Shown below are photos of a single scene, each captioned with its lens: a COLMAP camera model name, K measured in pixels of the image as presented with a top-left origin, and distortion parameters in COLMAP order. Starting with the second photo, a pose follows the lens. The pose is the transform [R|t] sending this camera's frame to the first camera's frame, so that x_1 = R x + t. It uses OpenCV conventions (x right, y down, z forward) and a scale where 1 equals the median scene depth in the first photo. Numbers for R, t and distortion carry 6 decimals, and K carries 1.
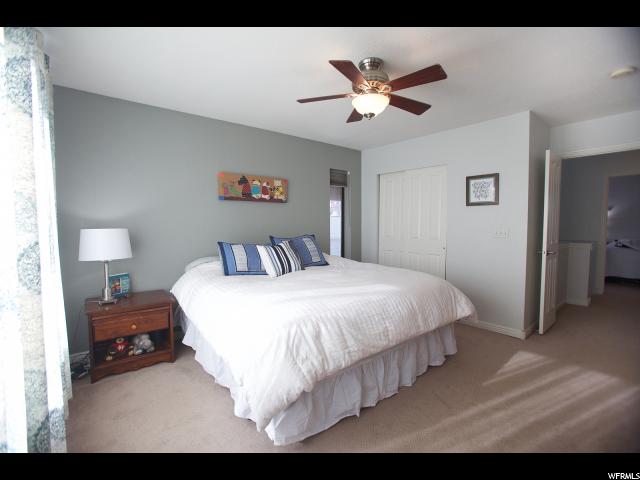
lens RADIAL K [[289.3, 0, 319.8], [0, 289.3, 240.3], [0, 0, 1]] dist [-0.039750, 0.000413]
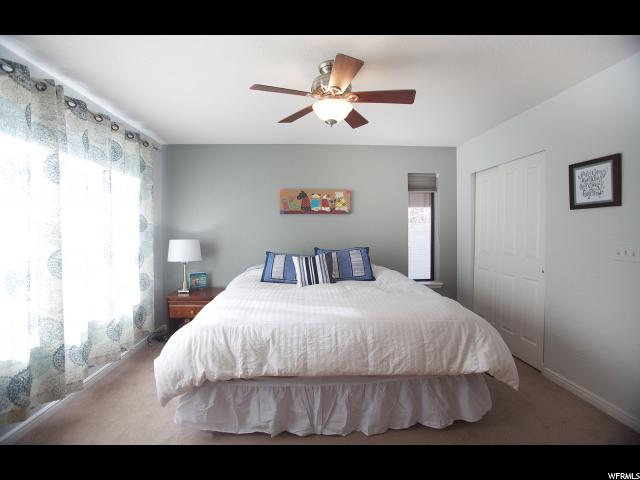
lens RADIAL K [[294.9, 0, 319.2], [0, 294.9, 238.6], [0, 0, 1]] dist [-0.067961, 0.026797]
pose [[0.812065, 0.011219, -0.583459, 0.441579], [-0.029065, 0.999352, -0.021236, -0.023824], [0.582843, 0.034203, 0.811865, 0.144666]]
